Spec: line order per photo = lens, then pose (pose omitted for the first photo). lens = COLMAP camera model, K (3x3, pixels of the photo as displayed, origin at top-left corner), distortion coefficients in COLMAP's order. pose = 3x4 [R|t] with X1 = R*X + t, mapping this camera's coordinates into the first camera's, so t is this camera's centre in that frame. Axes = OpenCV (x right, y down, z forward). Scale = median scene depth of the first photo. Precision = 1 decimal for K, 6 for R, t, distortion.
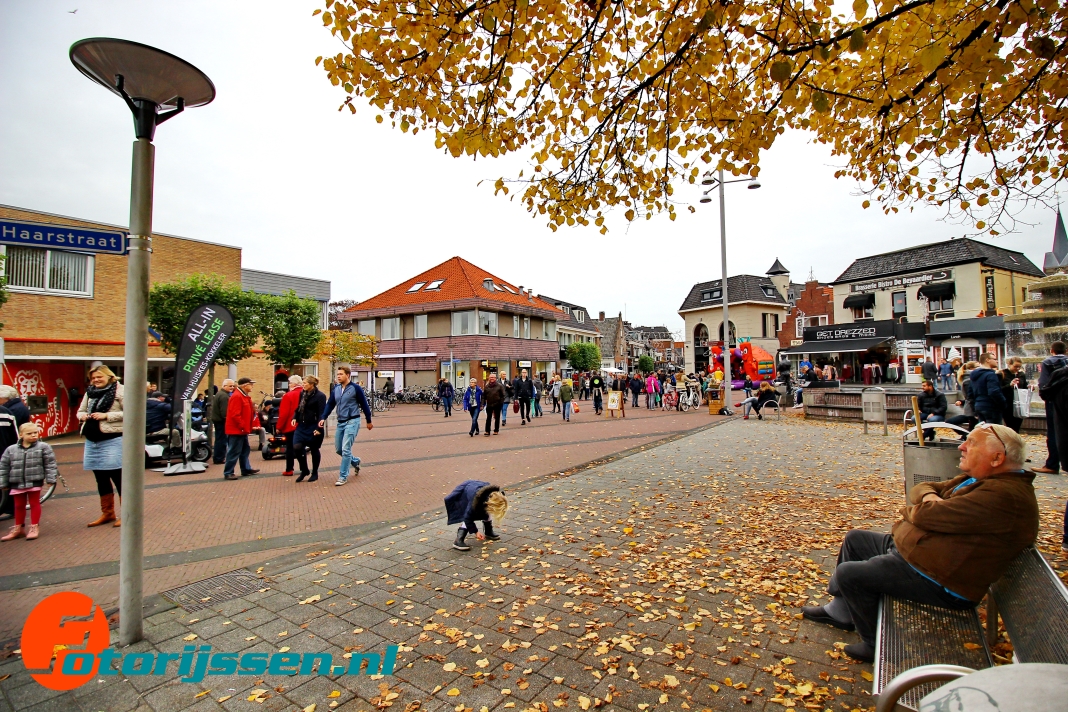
lens RADIAL K [[502.3, 0, 535.3], [0, 502.3, 348.9], [0, 0, 1]] dist [0.000208, -0.013356]
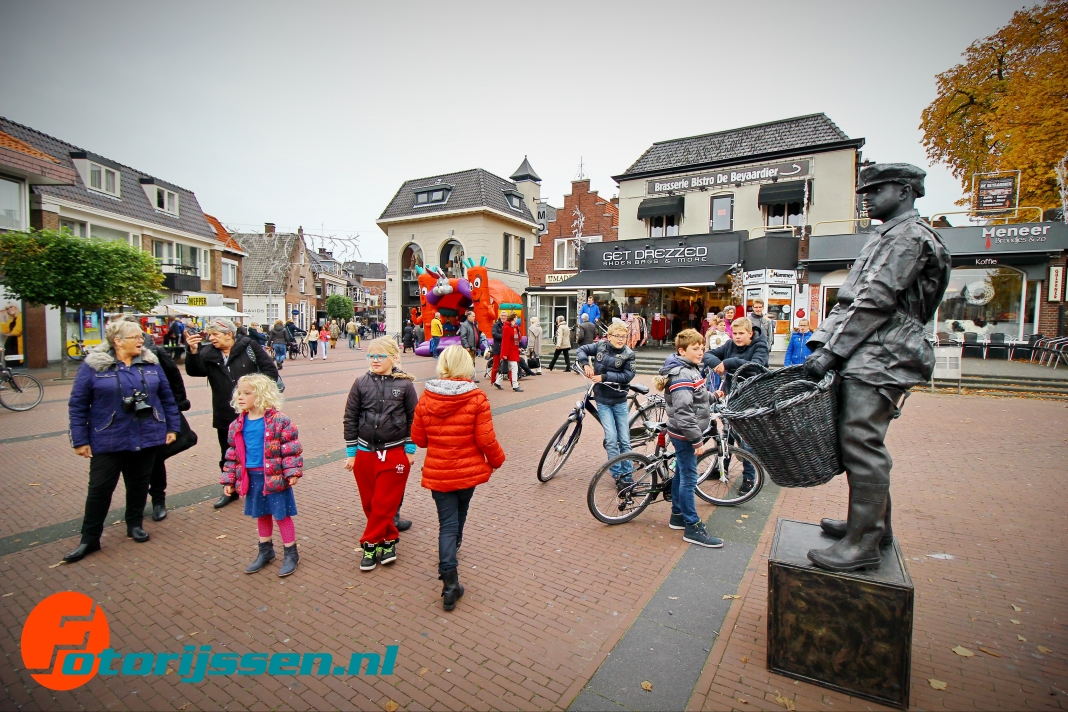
lens RADIAL K [[502.3, 0, 535.3], [0, 502.3, 348.9], [0, 0, 1]] dist [0.000208, -0.013356]
pose [[0.866885, 0.000064, 0.498508, 0.216341], [-0.050233, 0.994921, 0.087225, 0.025701], [-0.495971, -0.100656, 0.862486, 0.535105]]
